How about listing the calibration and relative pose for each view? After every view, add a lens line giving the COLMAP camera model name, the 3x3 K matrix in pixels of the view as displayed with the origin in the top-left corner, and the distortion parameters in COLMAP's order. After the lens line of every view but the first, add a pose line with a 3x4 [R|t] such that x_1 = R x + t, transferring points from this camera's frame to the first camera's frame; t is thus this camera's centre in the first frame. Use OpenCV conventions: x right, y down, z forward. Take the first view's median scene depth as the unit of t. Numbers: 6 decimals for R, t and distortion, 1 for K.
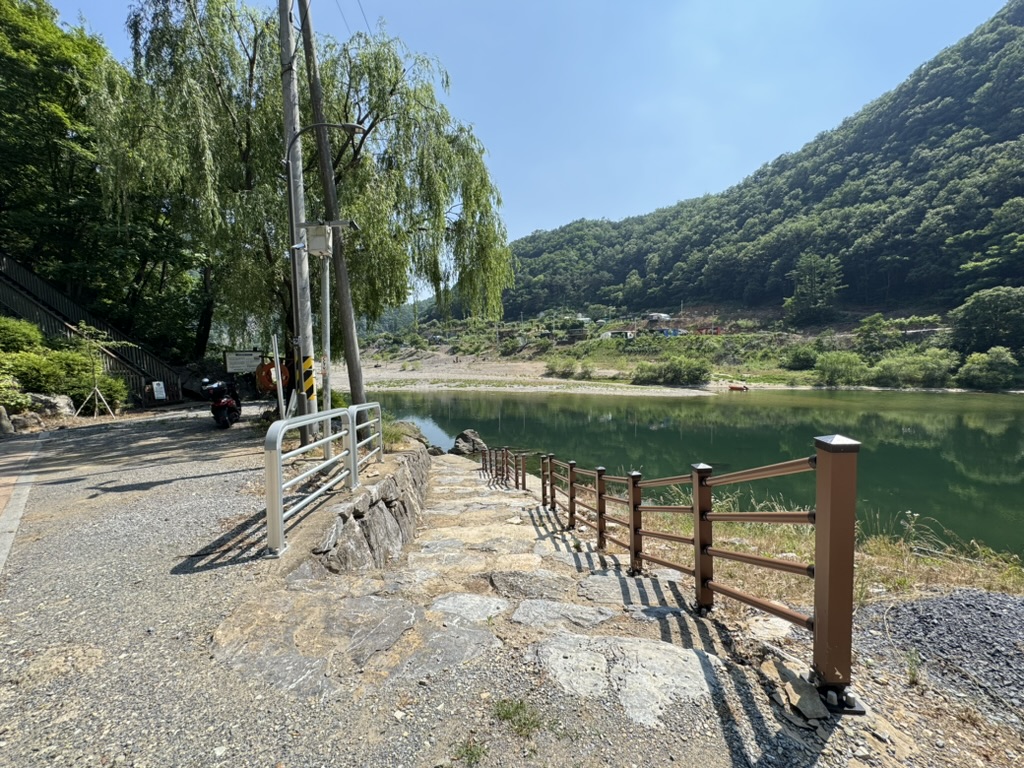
lens RADIAL K [[415.5, 0, 512.0], [0, 415.5, 384.0], [0, 0, 1]] dist [-0.000193, 0.000034]
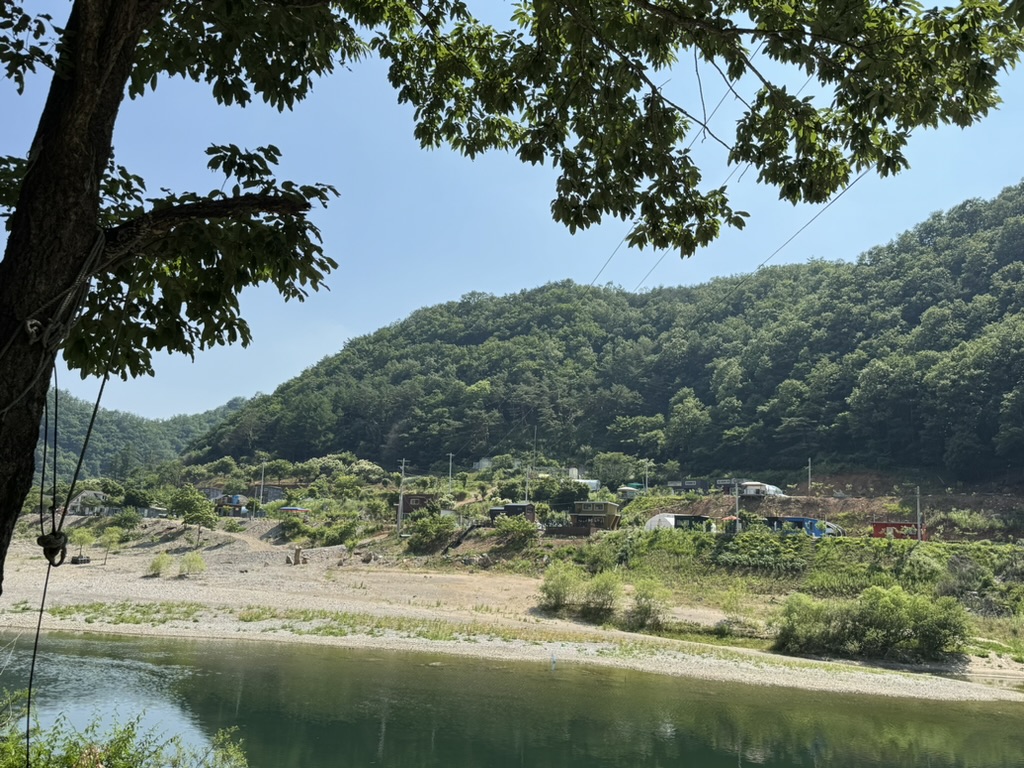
lens RADIAL K [[863.1, 0, 512.0], [0, 863.1, 384.0], [0, 0, 1]] dist [0.150867, -0.267890]
pose [[0.984157, 0.097328, 0.148199, -0.059573], [-0.055066, 0.962314, -0.266307, -0.004898], [-0.168533, 0.253927, 0.952427, 0.108203]]
